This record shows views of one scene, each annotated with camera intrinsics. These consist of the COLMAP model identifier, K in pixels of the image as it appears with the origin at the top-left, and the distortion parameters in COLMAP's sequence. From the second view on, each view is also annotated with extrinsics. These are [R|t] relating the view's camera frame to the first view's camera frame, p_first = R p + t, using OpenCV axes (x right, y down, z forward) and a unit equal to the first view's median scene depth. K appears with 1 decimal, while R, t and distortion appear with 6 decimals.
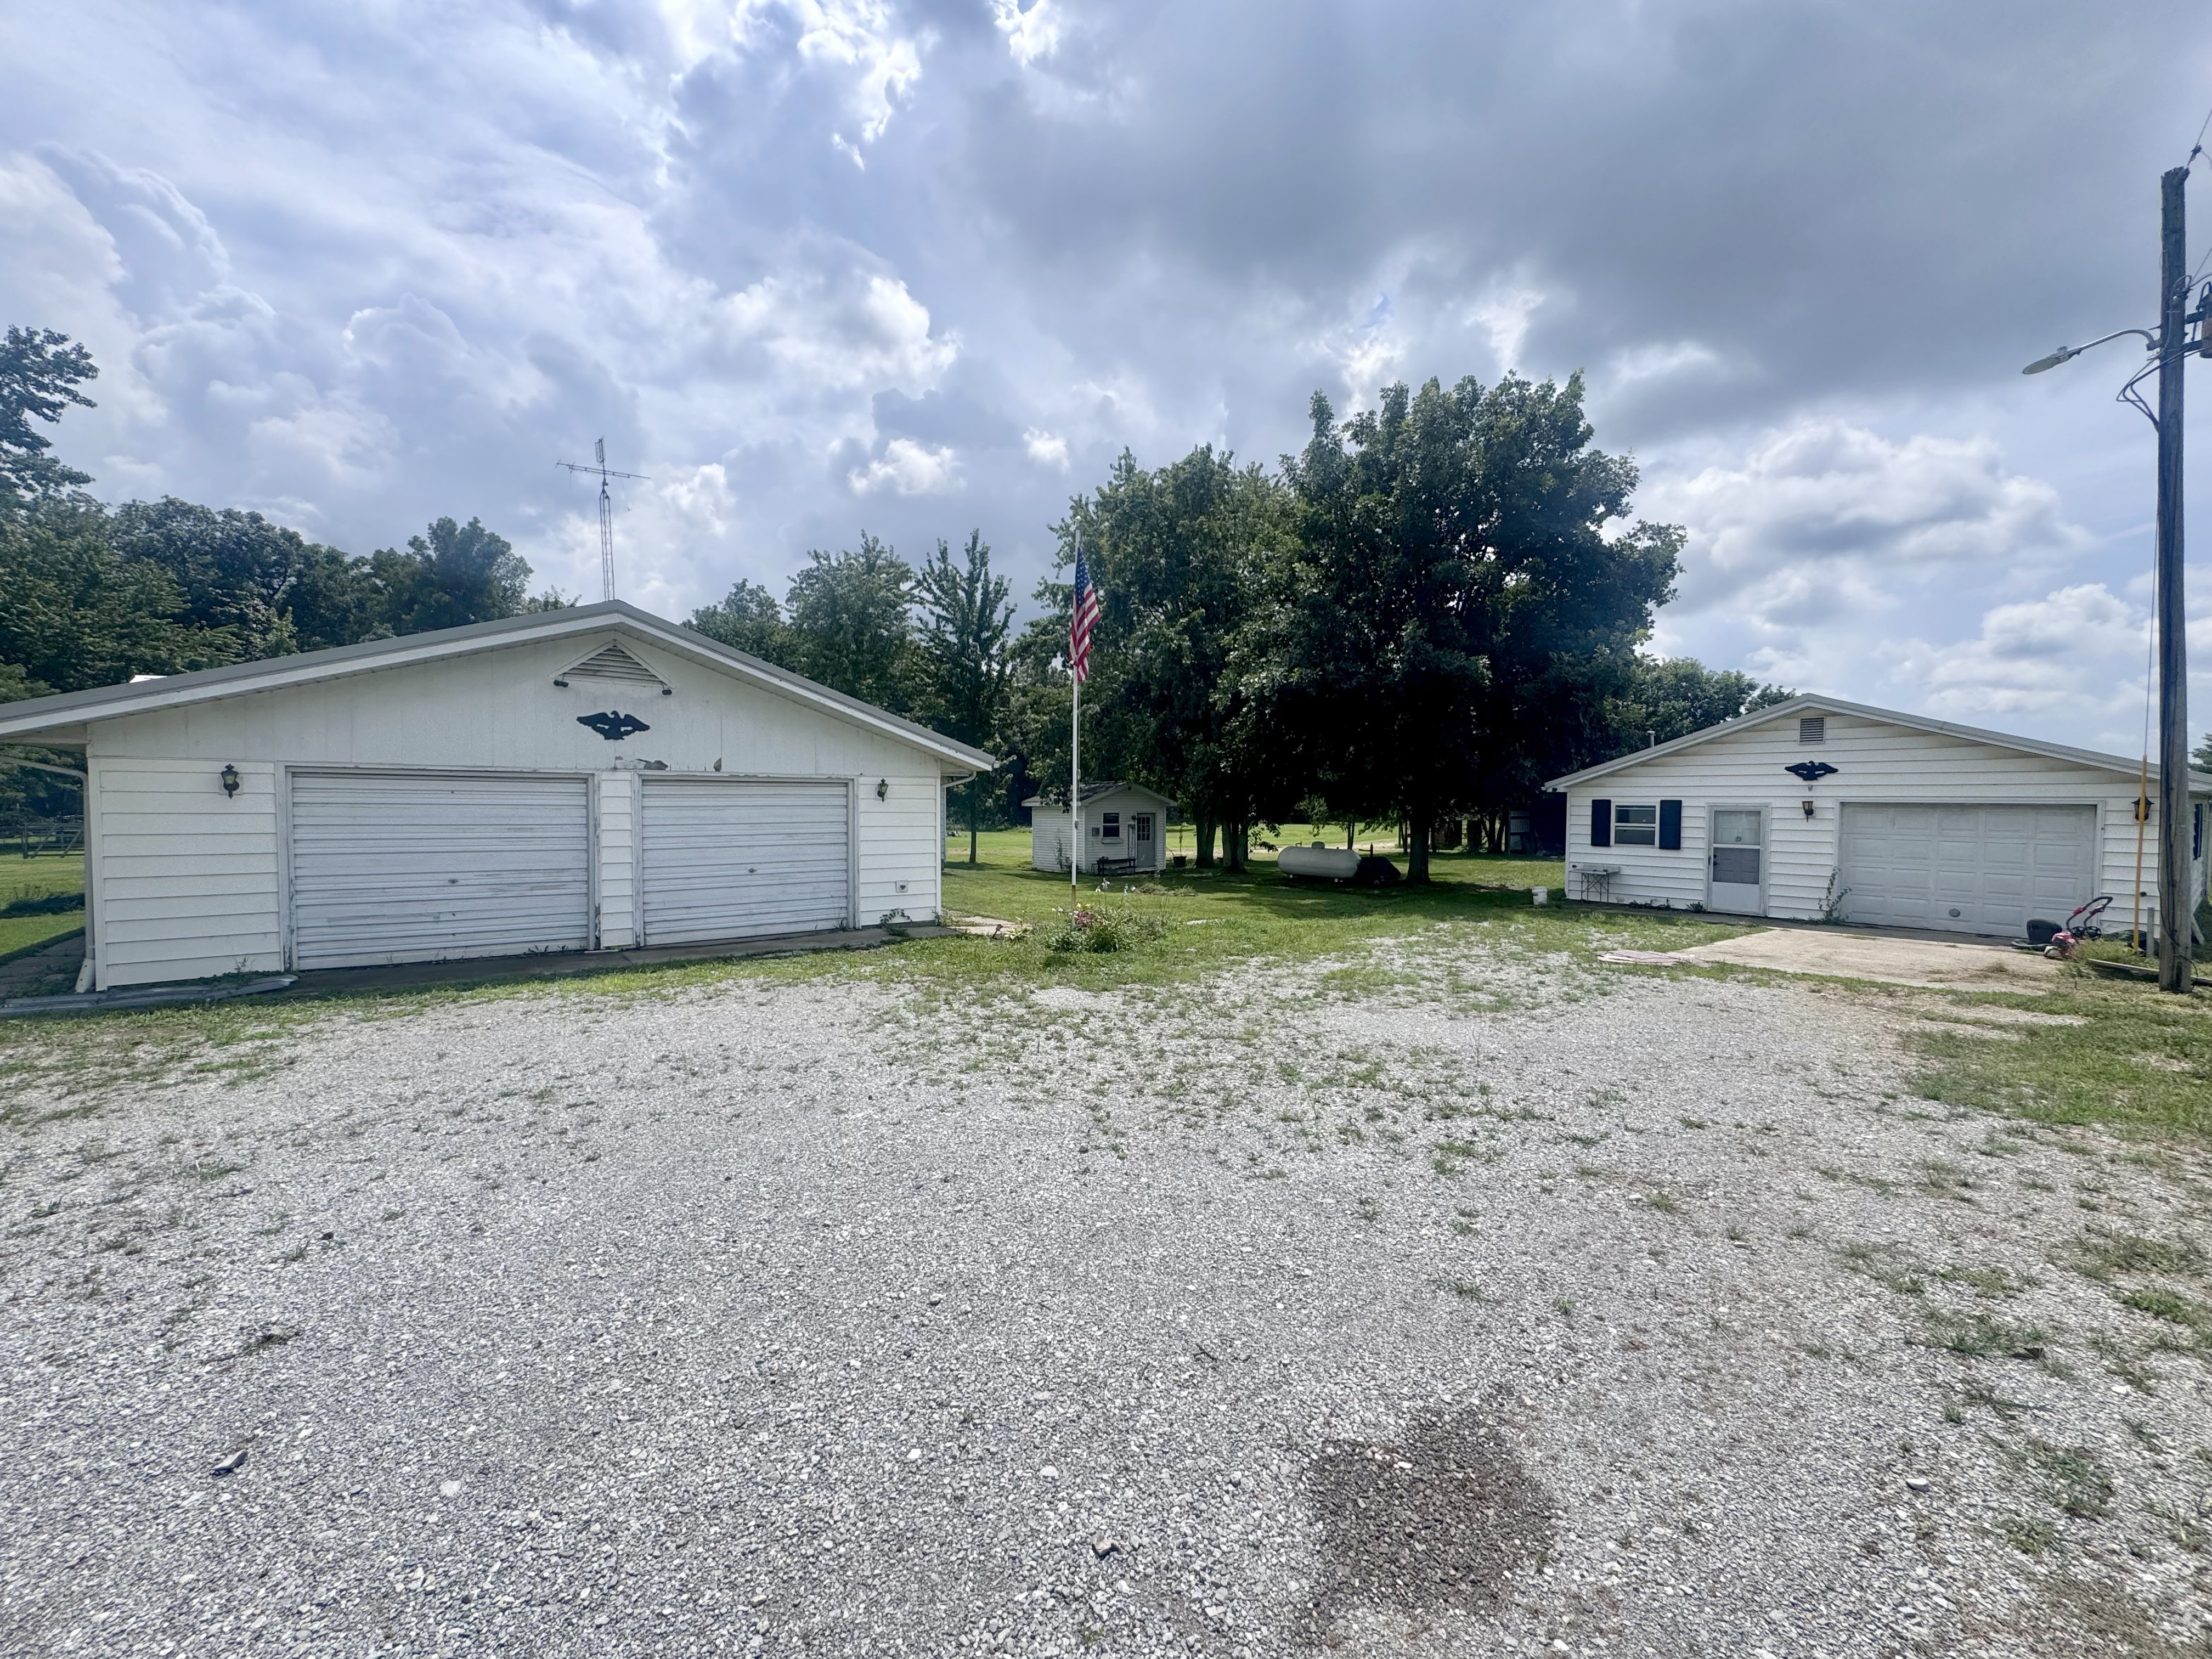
lens RADIAL K [[886.2, 0, 1105.5], [0, 886.2, 825.7], [0, 0, 1]] dist [-0.003660, 0.000197]
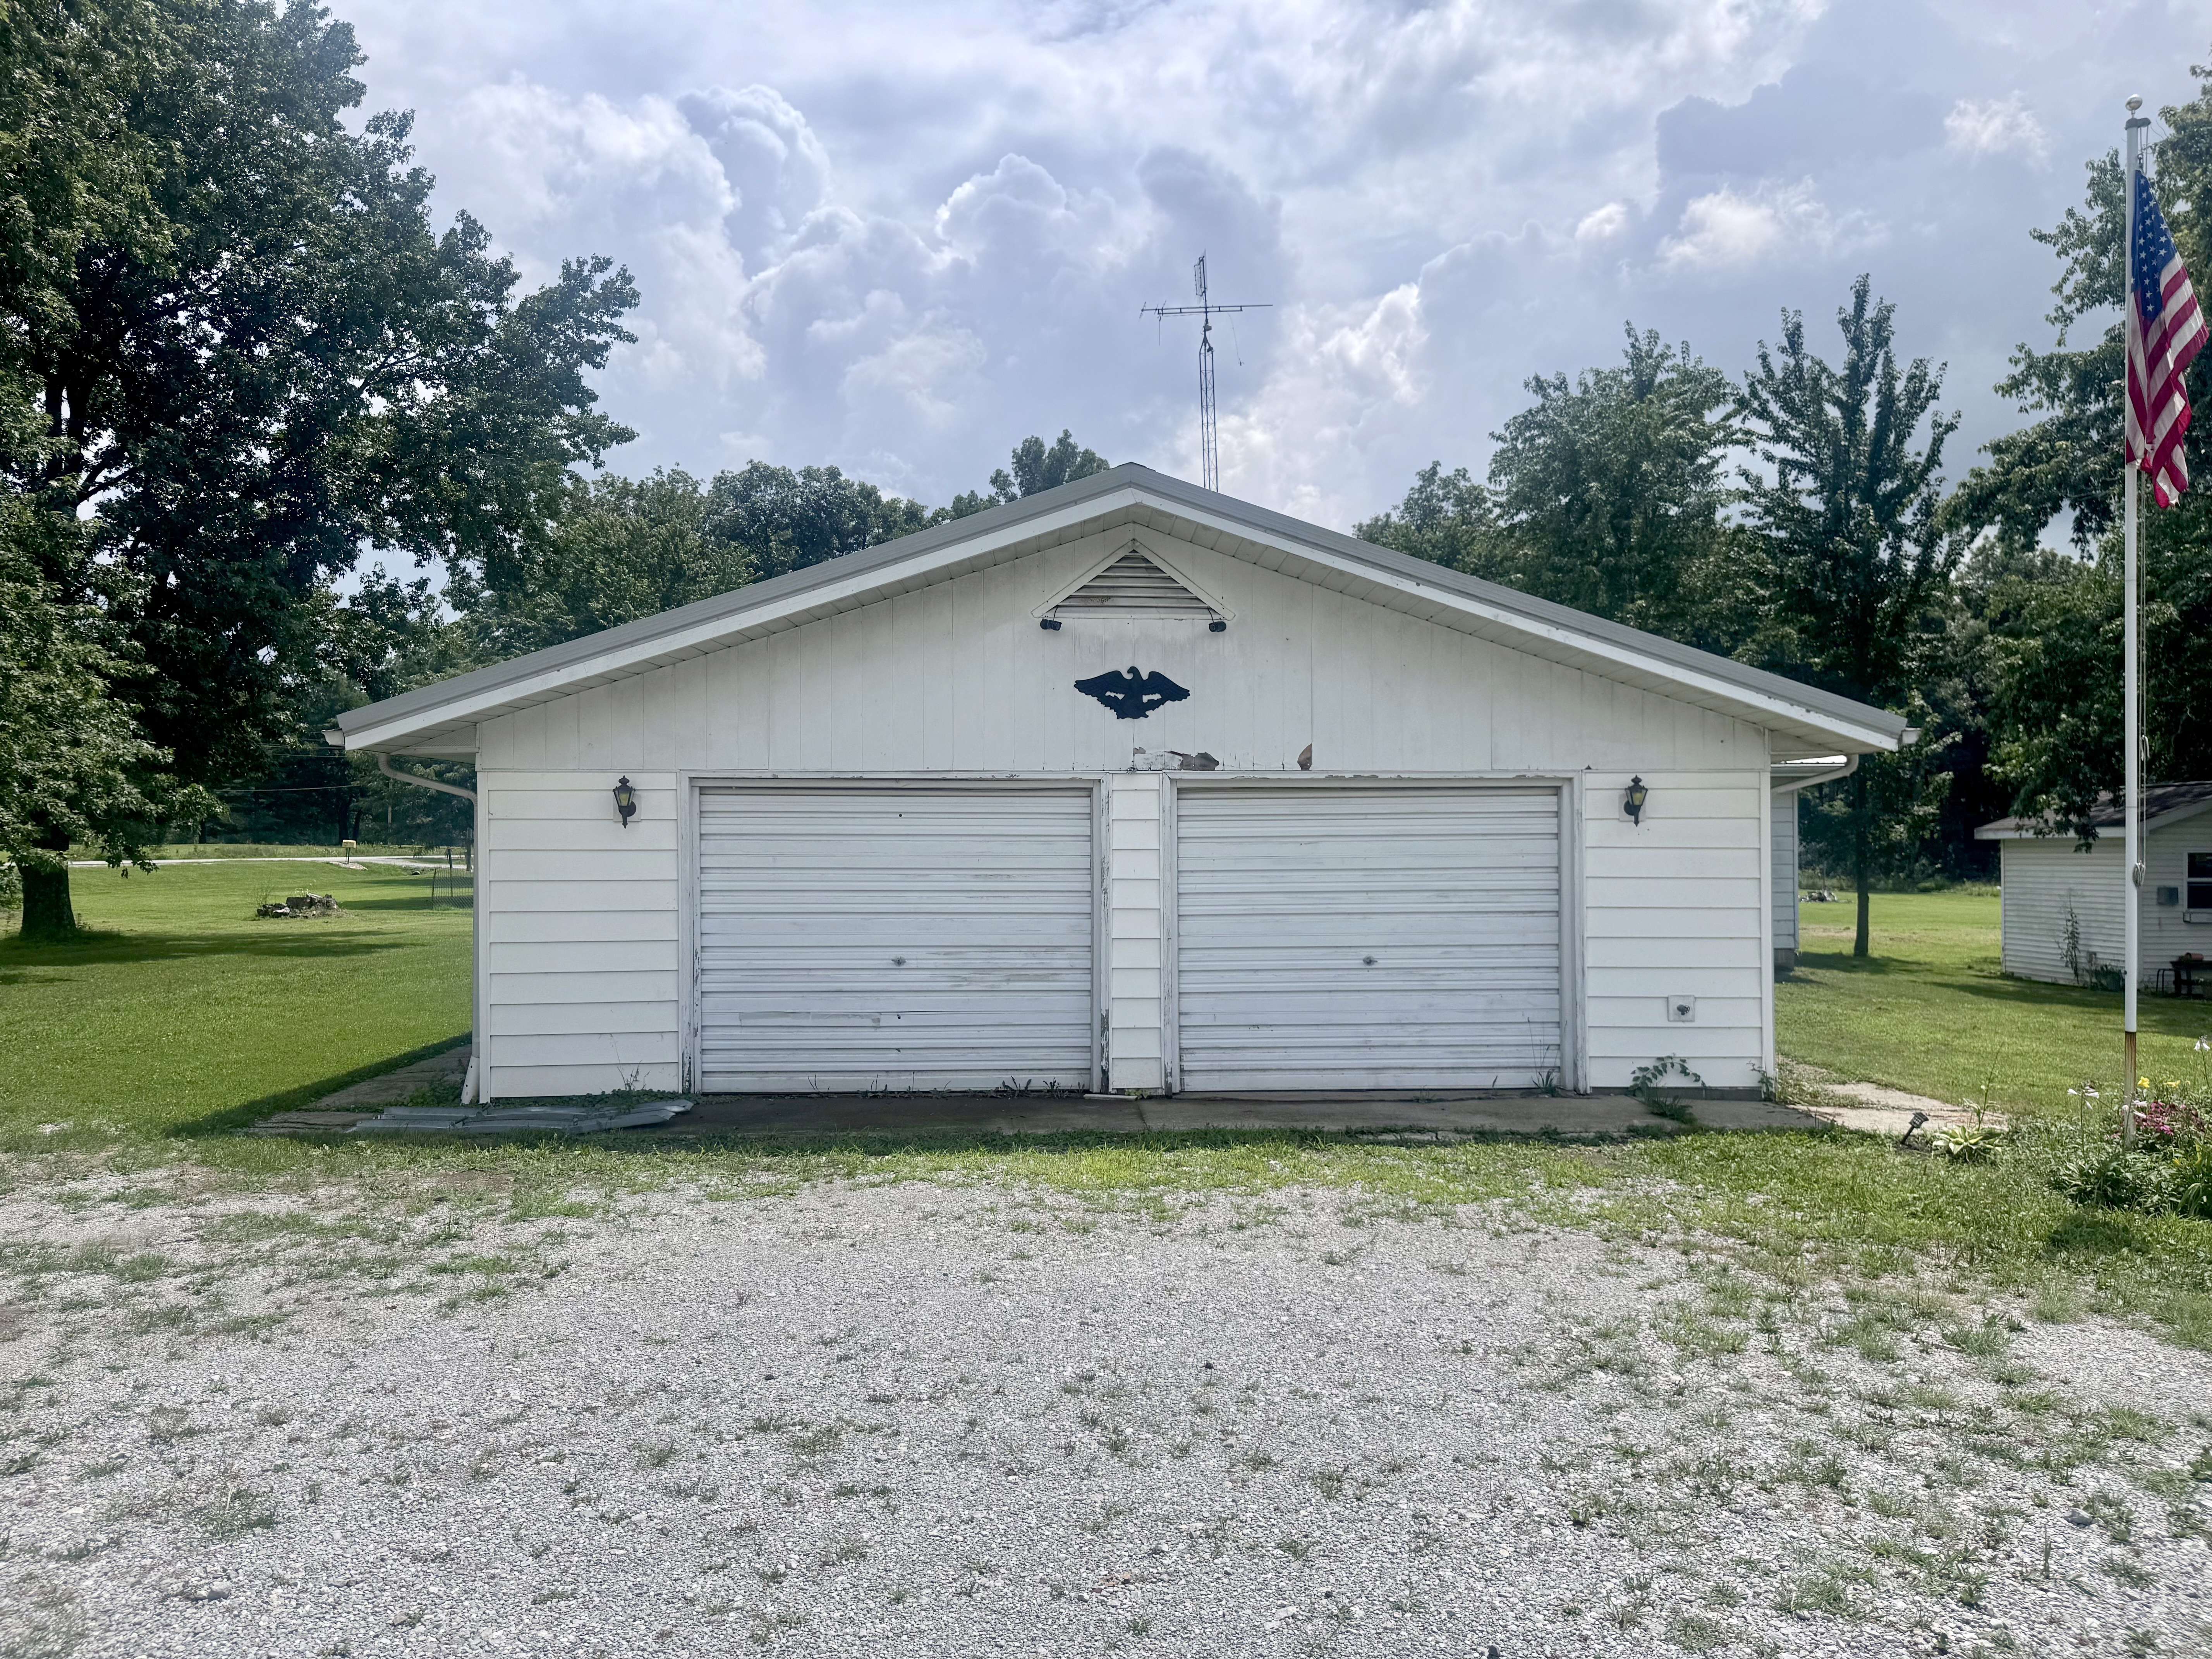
lens RADIAL K [[1556.7, 0, 1098.7], [0, 1556.7, 825.0], [0, 0, 1]] dist [0.100296, -0.139454]
pose [[0.825622, -0.011534, -0.564106, -0.015390], [-0.007591, 0.999473, -0.031547, 0.001363], [0.564172, 0.030328, 0.825100, 0.150813]]
